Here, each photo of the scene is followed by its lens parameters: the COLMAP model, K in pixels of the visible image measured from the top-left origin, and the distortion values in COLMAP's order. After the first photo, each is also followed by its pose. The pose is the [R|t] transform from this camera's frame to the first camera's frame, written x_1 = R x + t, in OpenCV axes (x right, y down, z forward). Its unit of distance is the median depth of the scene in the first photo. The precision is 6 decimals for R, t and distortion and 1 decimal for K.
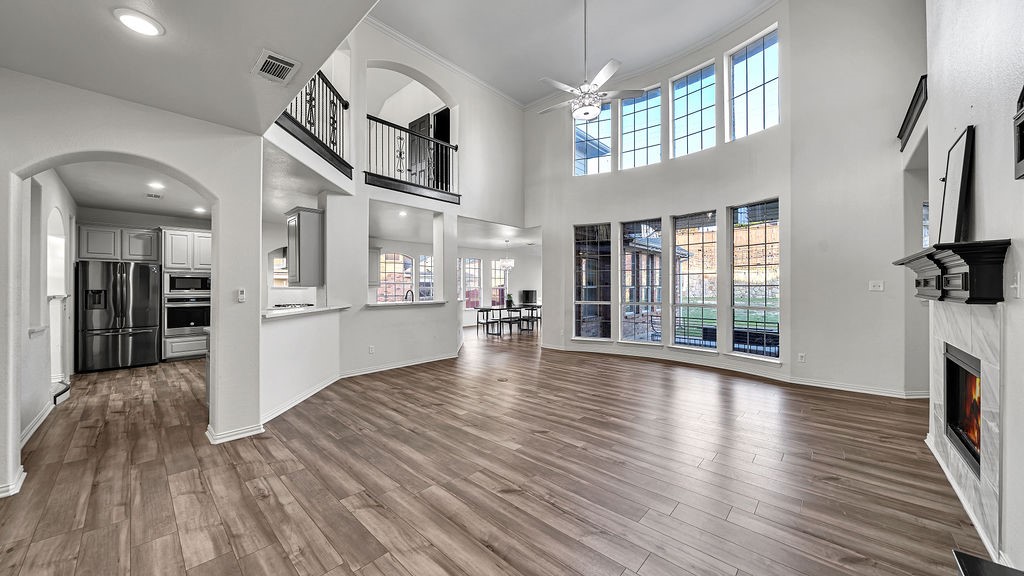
lens RADIAL K [[353.2, 0, 506.7], [0, 353.2, 286.2], [0, 0, 1]] dist [0.002480, 0.000913]
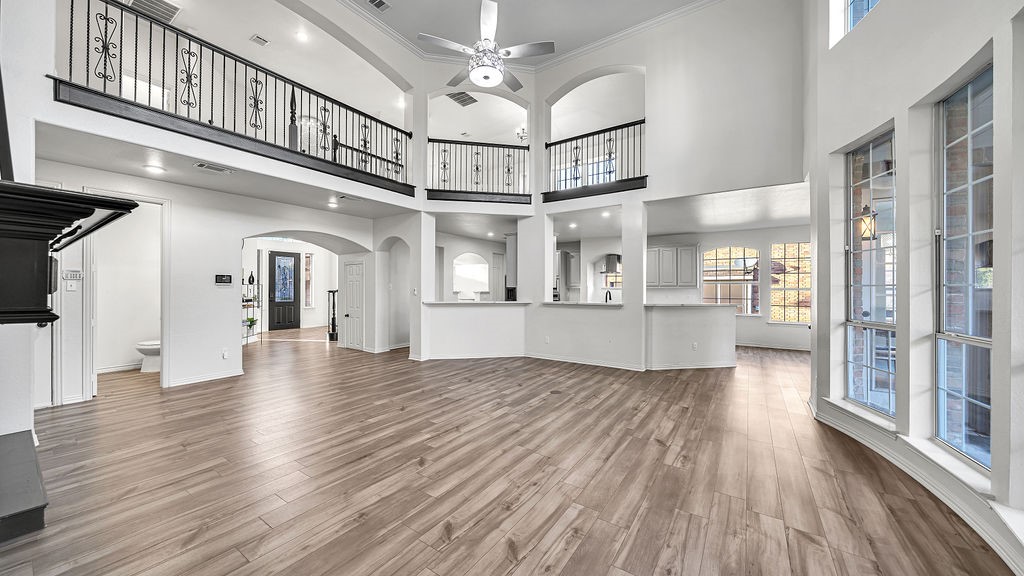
lens RADIAL K [[353.2, 0, 502.8], [0, 353.2, 286.8], [0, 0, 1]] dist [0.002480, 0.000913]
pose [[0.147222, -0.001309, -0.989103, 1.071858], [0.002765, 0.999996, -0.000912, 0.000935], [0.989100, -0.002601, 0.147225, 0.934082]]
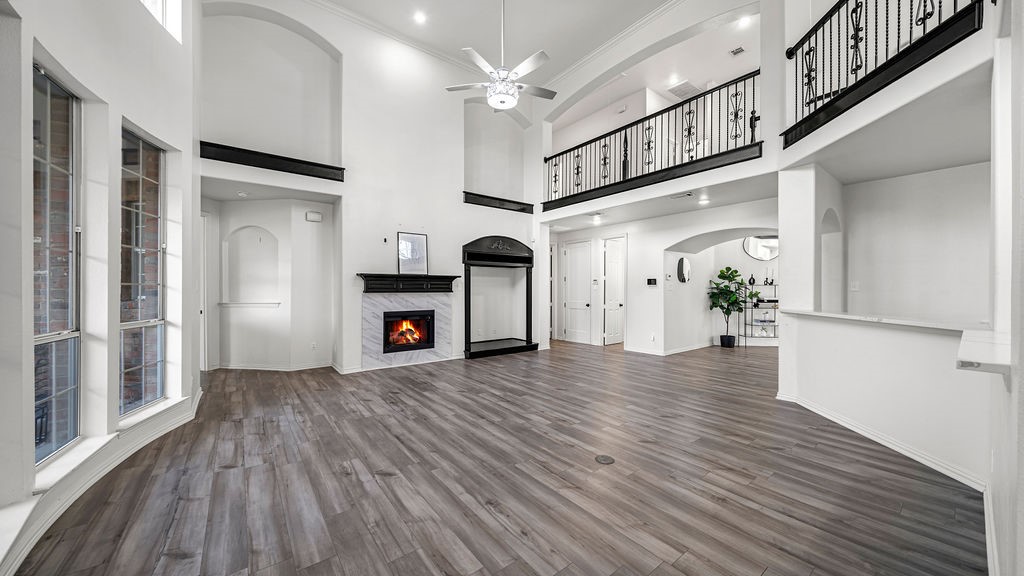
lens RADIAL K [[353.2, 0, 513.4], [0, 353.2, 293.1], [0, 0, 1]] dist [0.002480, 0.000913]
pose [[-0.988132, -0.000556, 0.153609, 0.053793], [0.000383, 0.999981, 0.006085, 0.012760], [-0.153610, 0.006071, -0.988113, 1.958086]]
